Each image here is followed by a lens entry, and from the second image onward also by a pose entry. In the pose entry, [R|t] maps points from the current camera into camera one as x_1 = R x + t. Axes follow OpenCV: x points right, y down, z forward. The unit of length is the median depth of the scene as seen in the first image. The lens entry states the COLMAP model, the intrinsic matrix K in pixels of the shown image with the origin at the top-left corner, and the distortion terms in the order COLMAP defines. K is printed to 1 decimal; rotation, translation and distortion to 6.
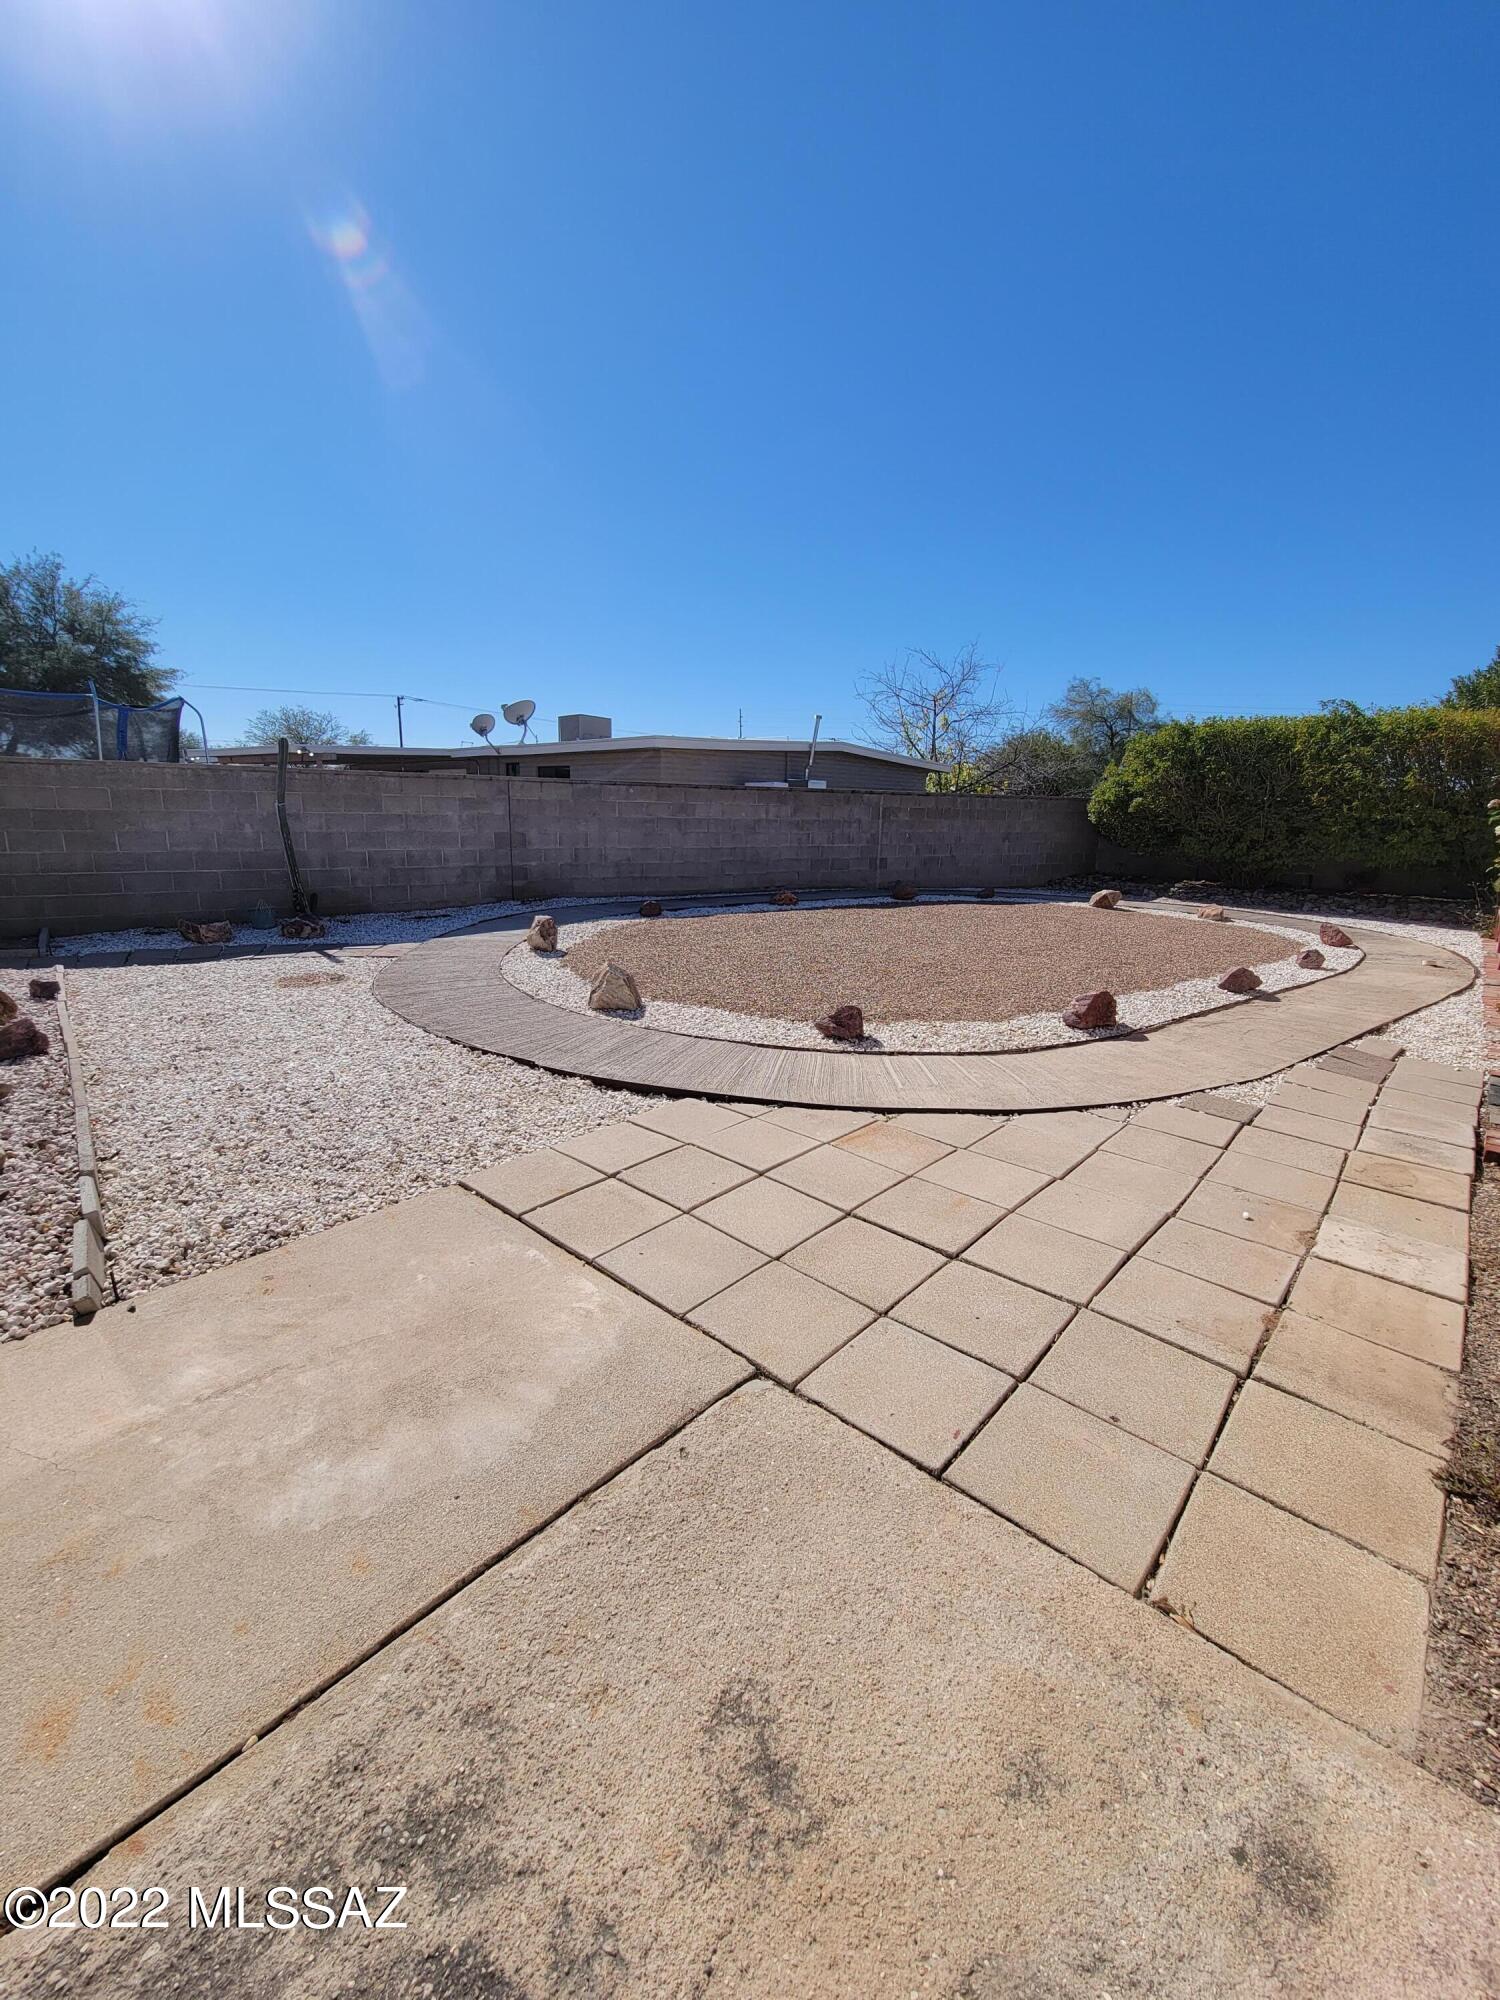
lens RADIAL K [[816.5, 0, 763.0], [0, 816.5, 996.7], [0, 0, 1]] dist [-0.002232, -0.001399]
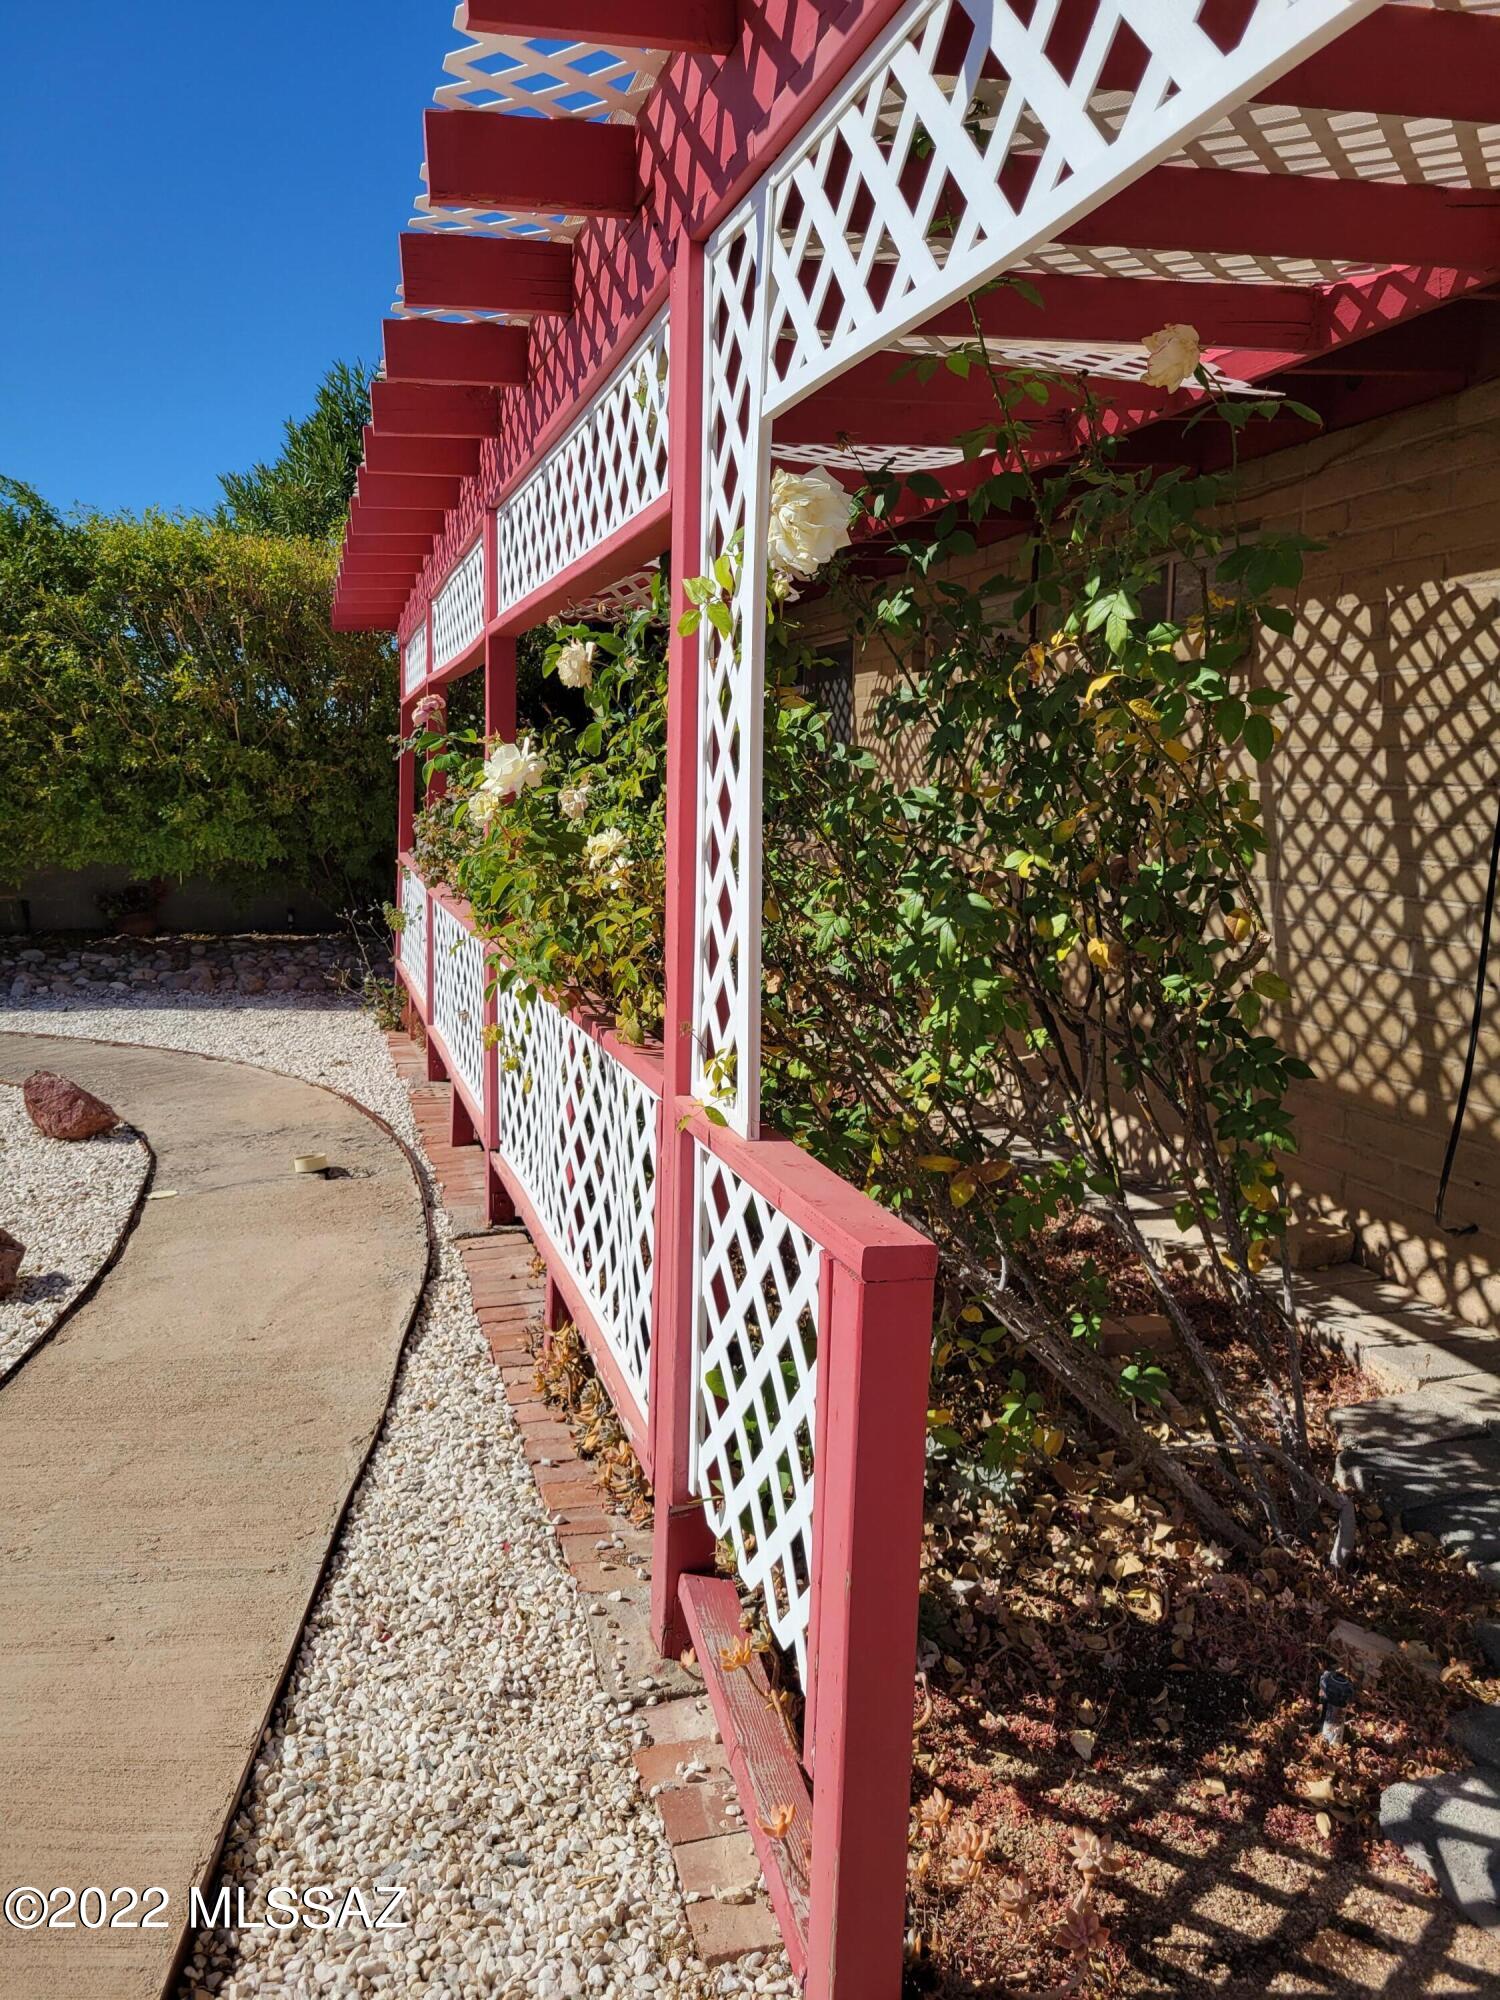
lens RADIAL K [[1512.5, 0, 751.4], [0, 1512.5, 994.2], [0, 0, 1]] dist [0.002597, -0.000039]
pose [[0.541649, -0.125183, 0.831231, 0.262842], [0.174548, 0.984046, 0.034457, -0.074502], [-0.822283, 0.126426, 0.554858, 0.319186]]
